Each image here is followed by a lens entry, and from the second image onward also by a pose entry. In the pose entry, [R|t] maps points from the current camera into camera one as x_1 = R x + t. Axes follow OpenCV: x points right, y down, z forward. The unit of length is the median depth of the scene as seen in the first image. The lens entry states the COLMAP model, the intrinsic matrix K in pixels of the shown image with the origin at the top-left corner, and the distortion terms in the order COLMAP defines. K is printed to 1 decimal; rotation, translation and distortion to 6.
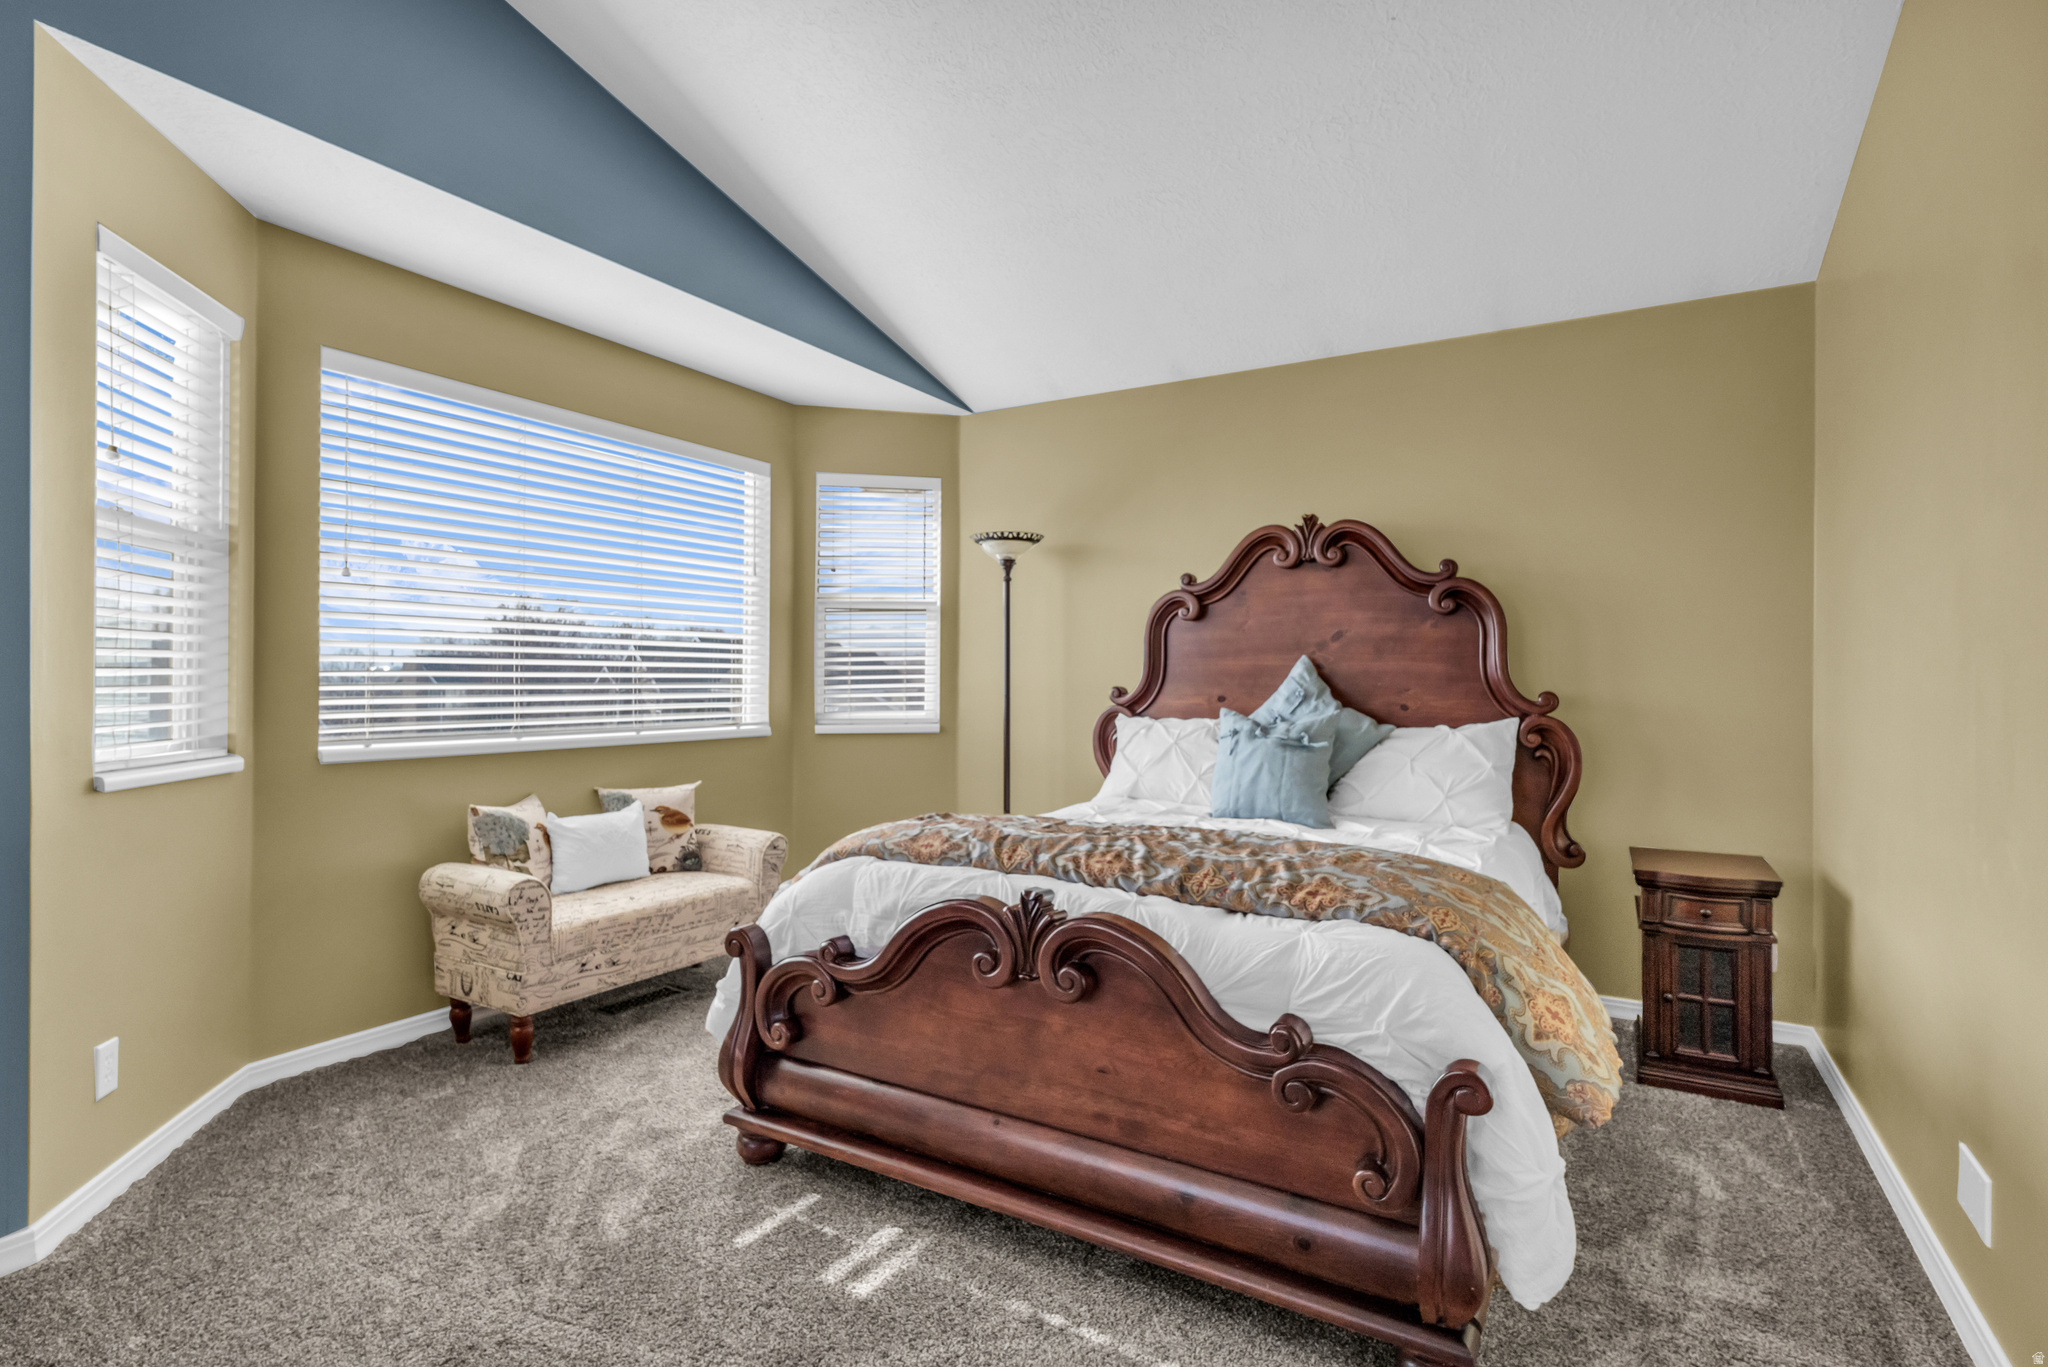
lens RADIAL K [[990.0, 0, 1073.2], [0, 990.0, 675.4], [0, 0, 1]] dist [0.002577, -0.001468]
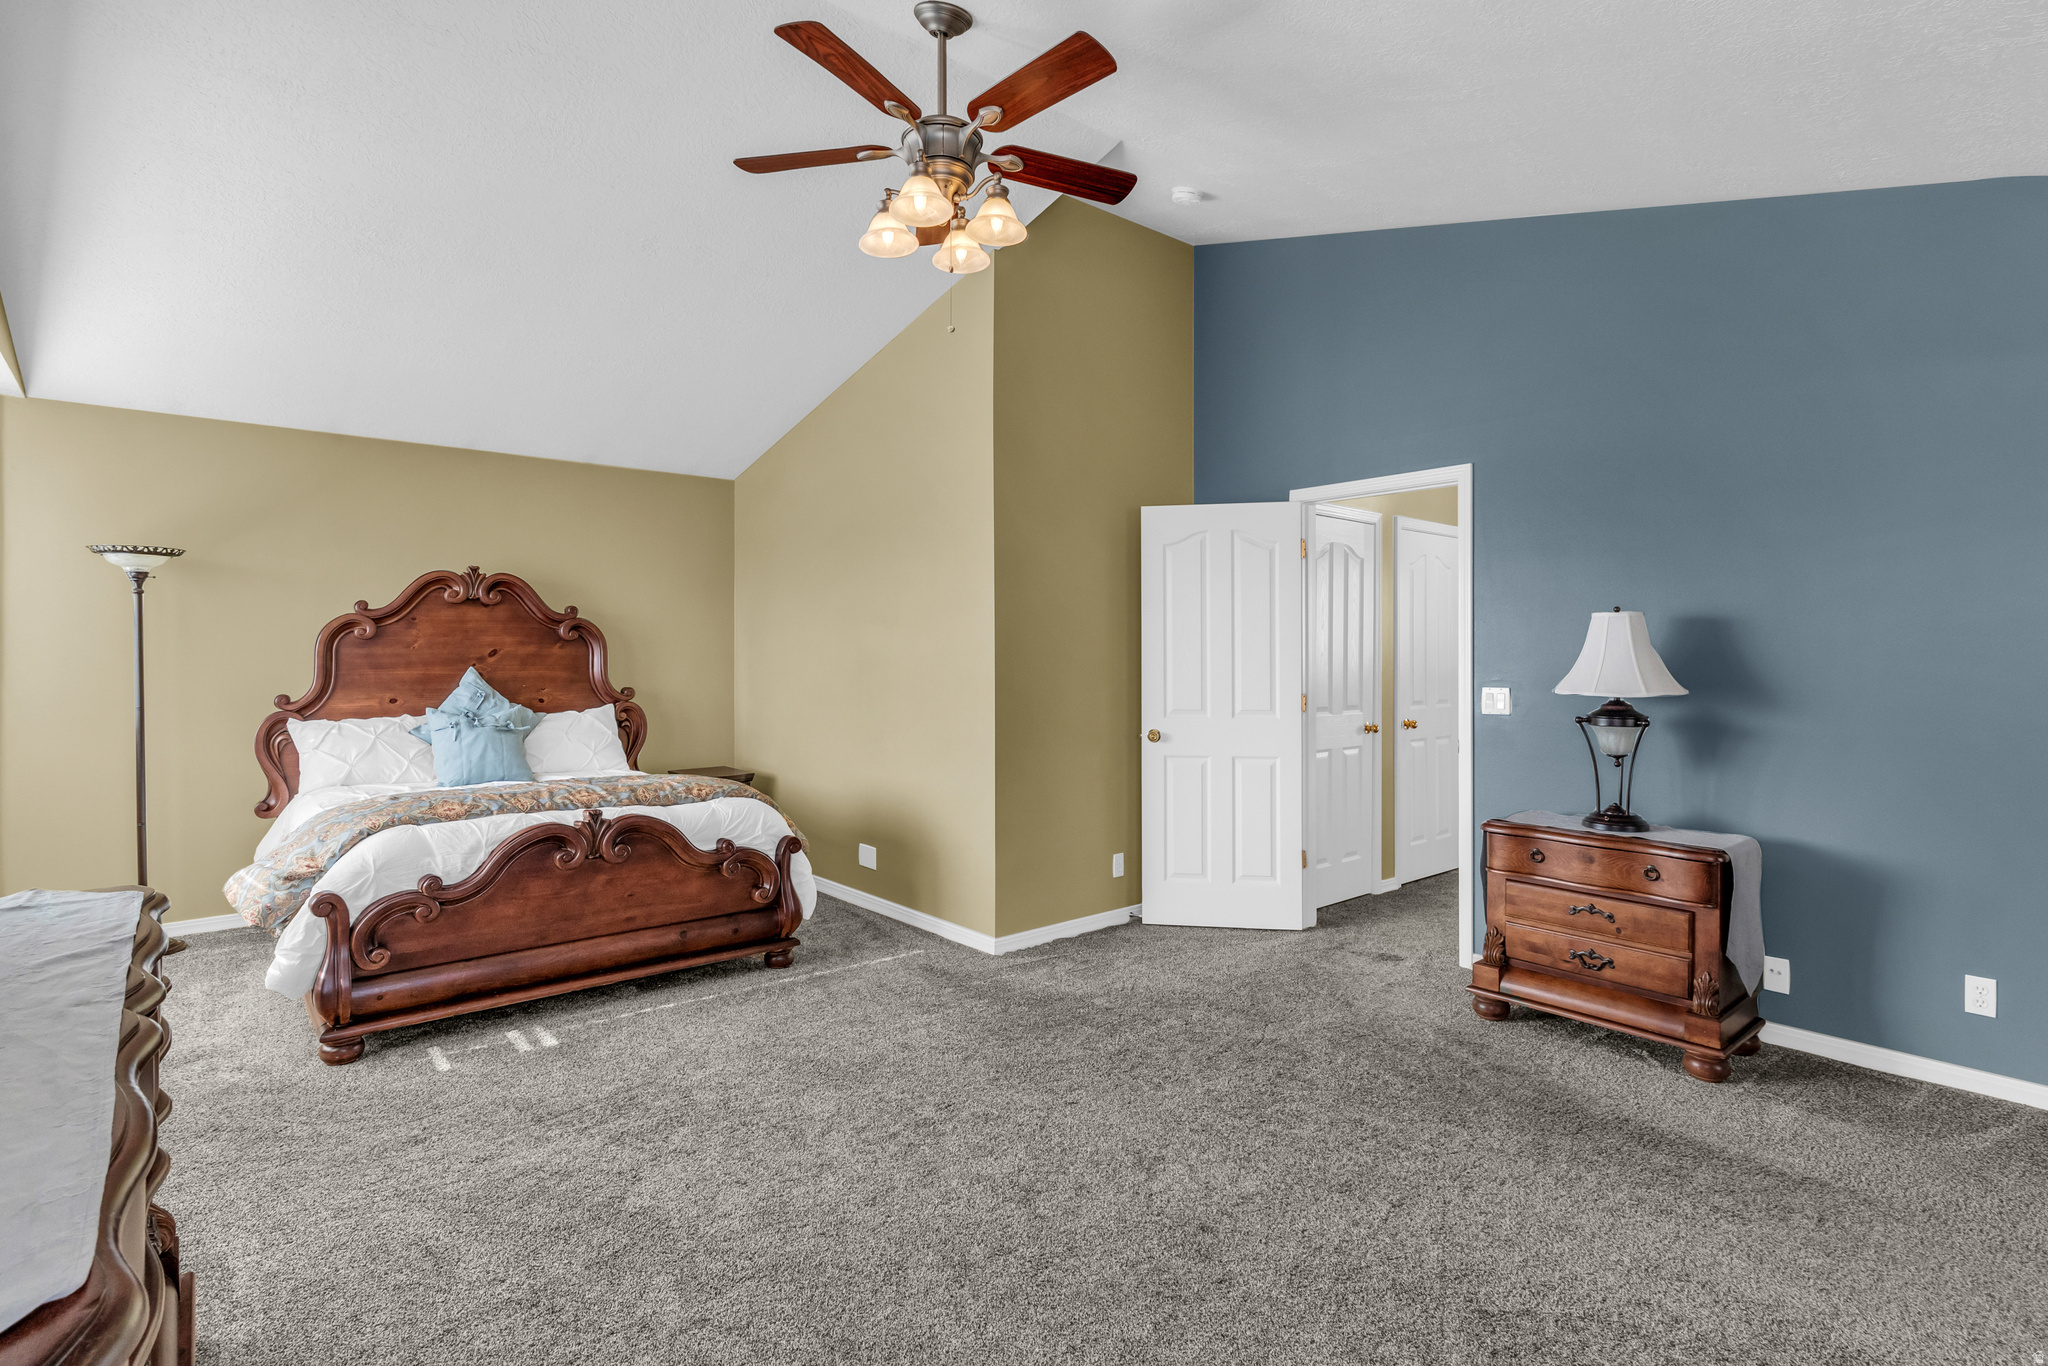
lens RADIAL K [[990.0, 0, 1022.8], [0, 990.0, 672.1], [0, 0, 1]] dist [0.002577, -0.001468]
pose [[0.339406, -0.022871, 0.940362, -0.843976], [0.002383, 0.999722, 0.023454, -0.045297], [-0.940637, -0.005719, 0.339366, -0.210492]]
